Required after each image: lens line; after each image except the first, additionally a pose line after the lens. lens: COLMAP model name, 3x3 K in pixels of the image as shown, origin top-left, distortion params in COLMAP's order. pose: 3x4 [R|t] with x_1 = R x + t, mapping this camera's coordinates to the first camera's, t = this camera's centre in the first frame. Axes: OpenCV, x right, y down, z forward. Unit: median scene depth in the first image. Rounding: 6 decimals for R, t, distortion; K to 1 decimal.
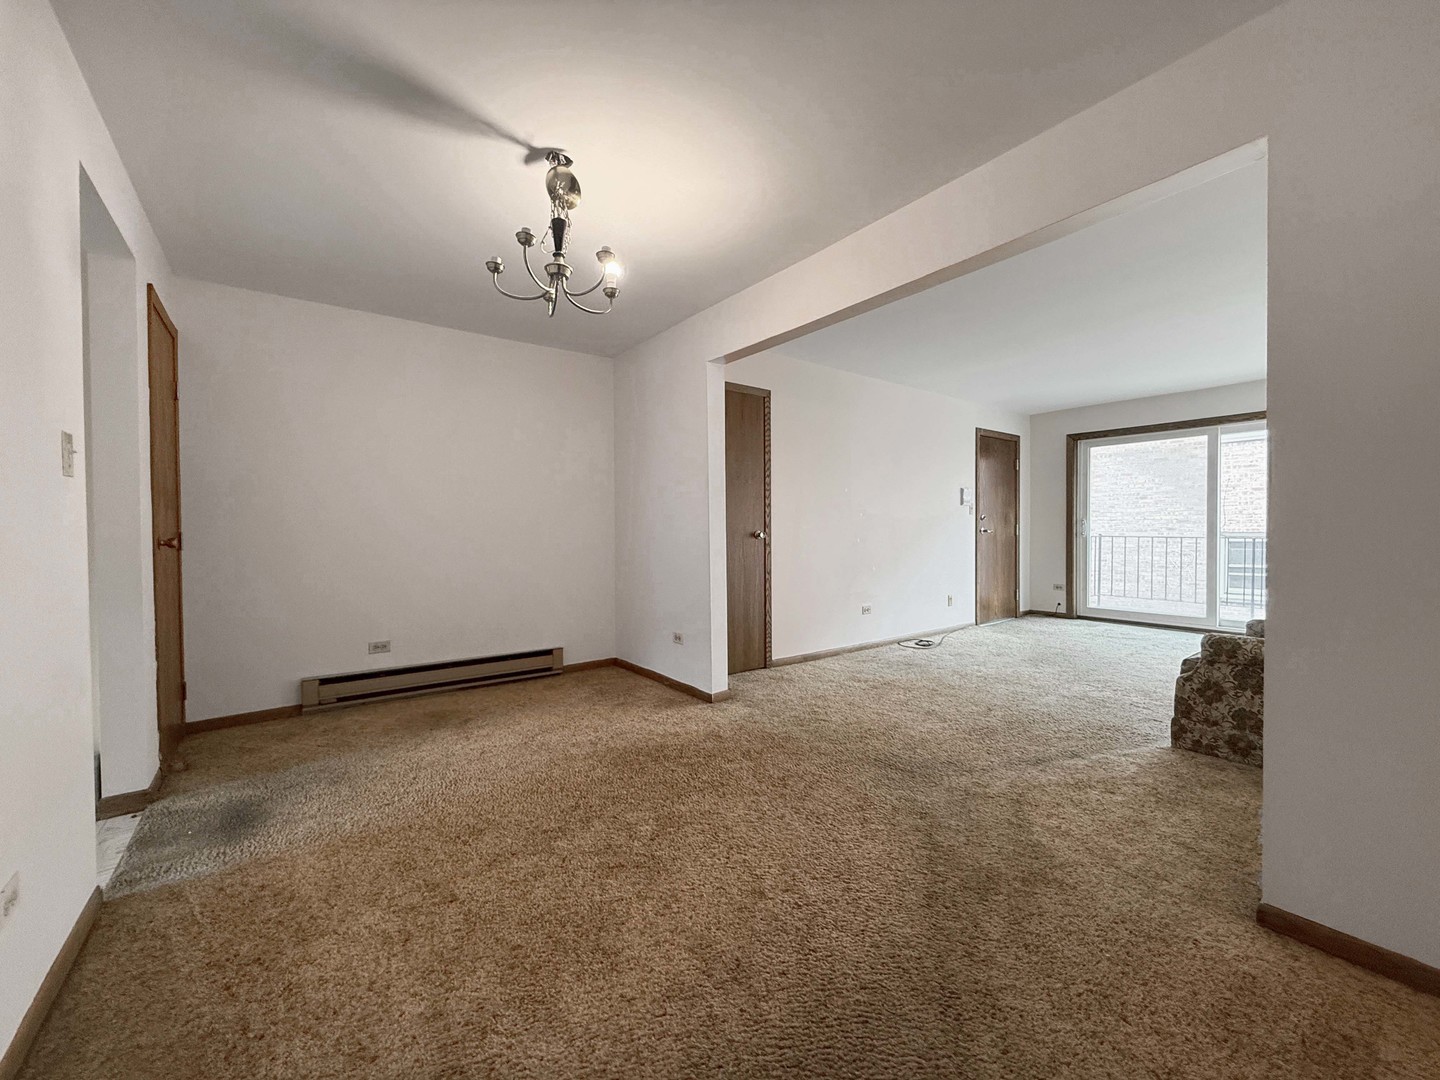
lens RADIAL K [[576.0, 0, 716.8], [0, 576.0, 538.9], [0, 0, 1]] dist [0.001278, -0.000085]
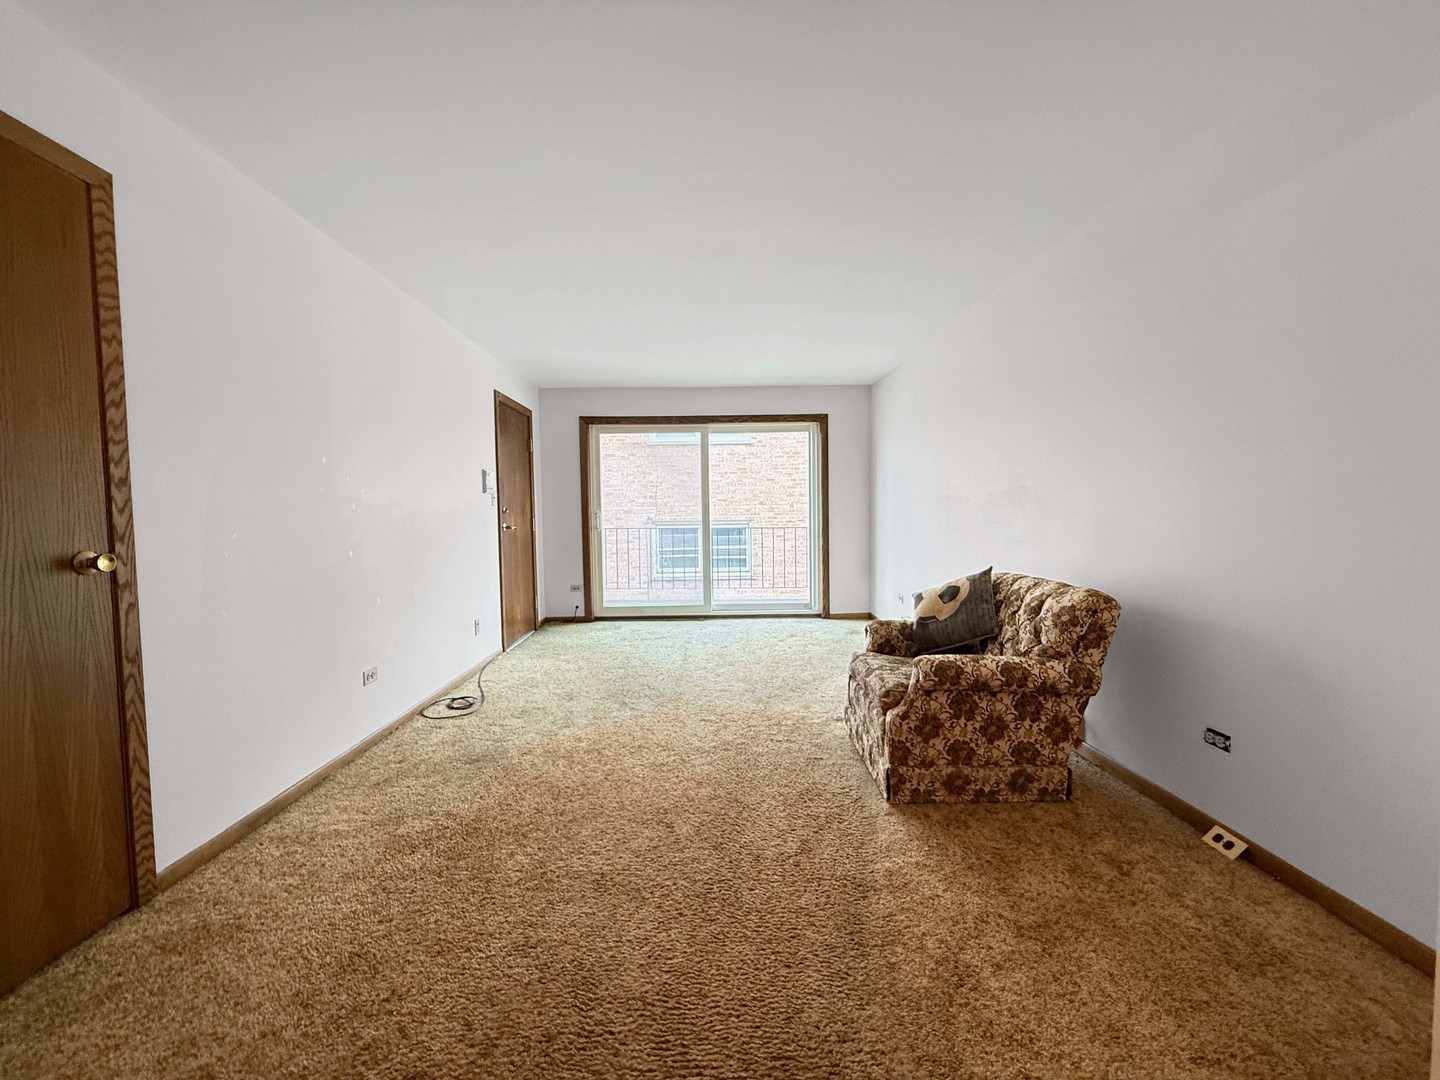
lens RADIAL K [[576.0, 0, 716.8], [0, 576.0, 538.9], [0, 0, 1]] dist [0.001278, -0.000085]
pose [[0.590135, -0.040551, 0.806285, 0.013682], [0.024144, 0.999177, 0.032581, -0.024101], [-0.806943, 0.000239, 0.590629, 0.462483]]
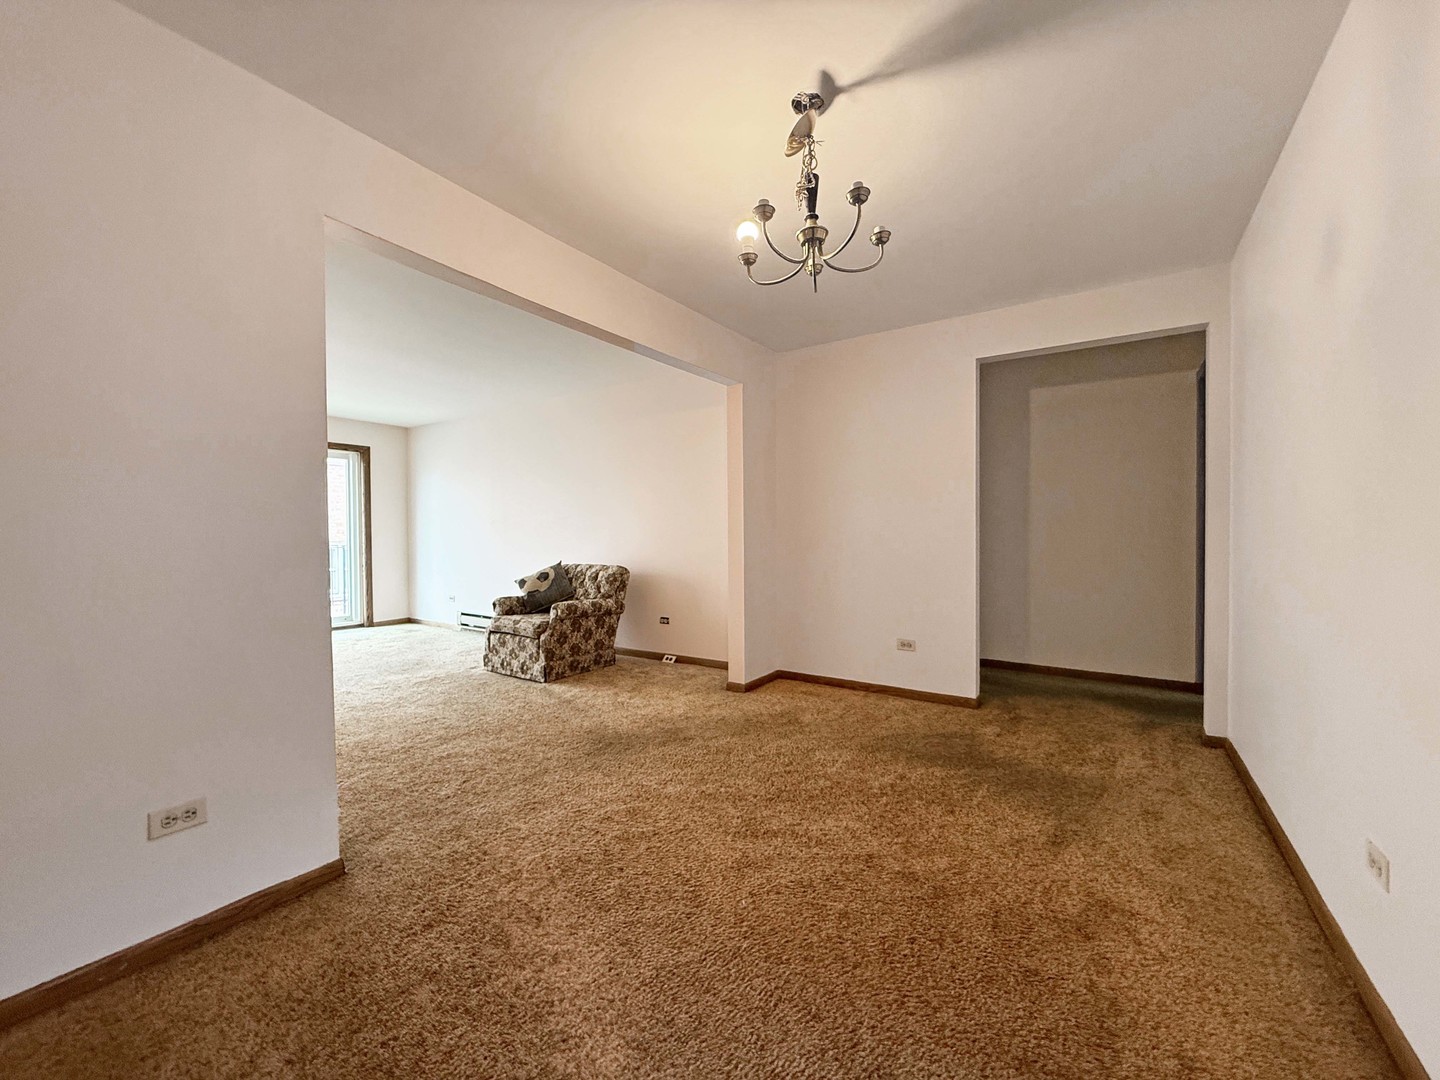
lens RADIAL K [[576.0, 0, 716.8], [0, 576.0, 538.9], [0, 0, 1]] dist [0.001278, -0.000085]
pose [[-0.325885, -0.001585, 0.945408, -0.494032], [0.024336, 0.999653, 0.010065, -0.012366], [-0.945096, 0.026288, -0.325734, 0.677810]]
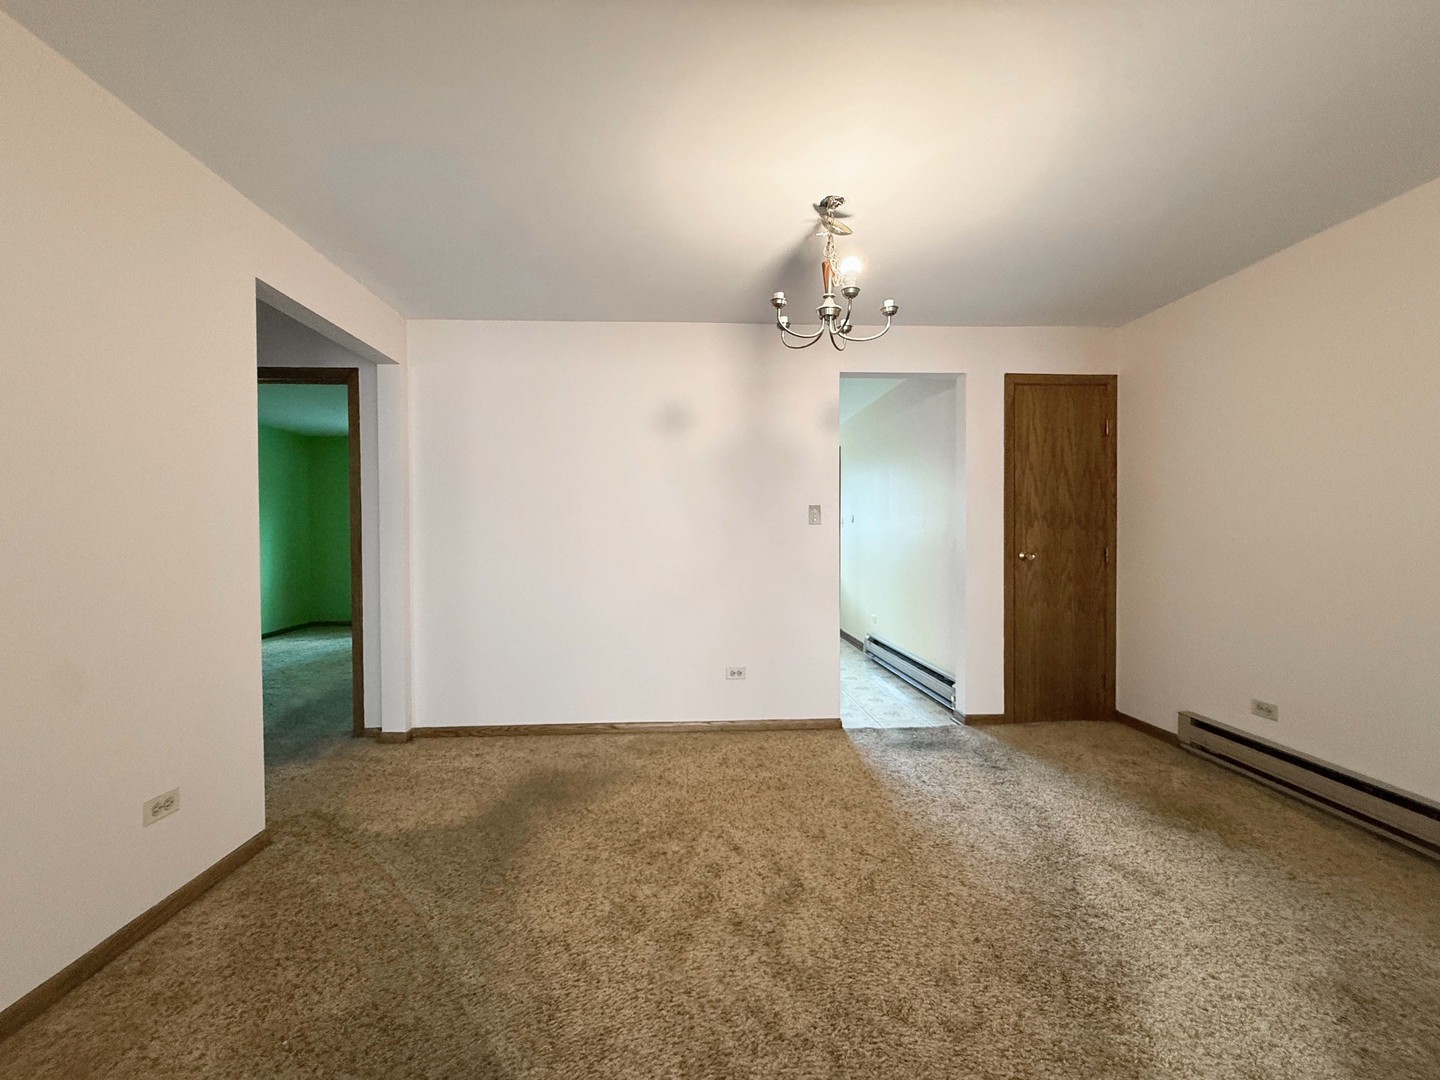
lens RADIAL K [[576.0, 0, 716.8], [0, 576.0, 538.9], [0, 0, 1]] dist [0.001278, -0.000085]
pose [[-0.557719, 0.018461, -0.829824, 0.339735], [-0.005966, 0.999638, 0.026249, -0.037468], [0.830008, 0.019590, -0.557407, 0.676526]]
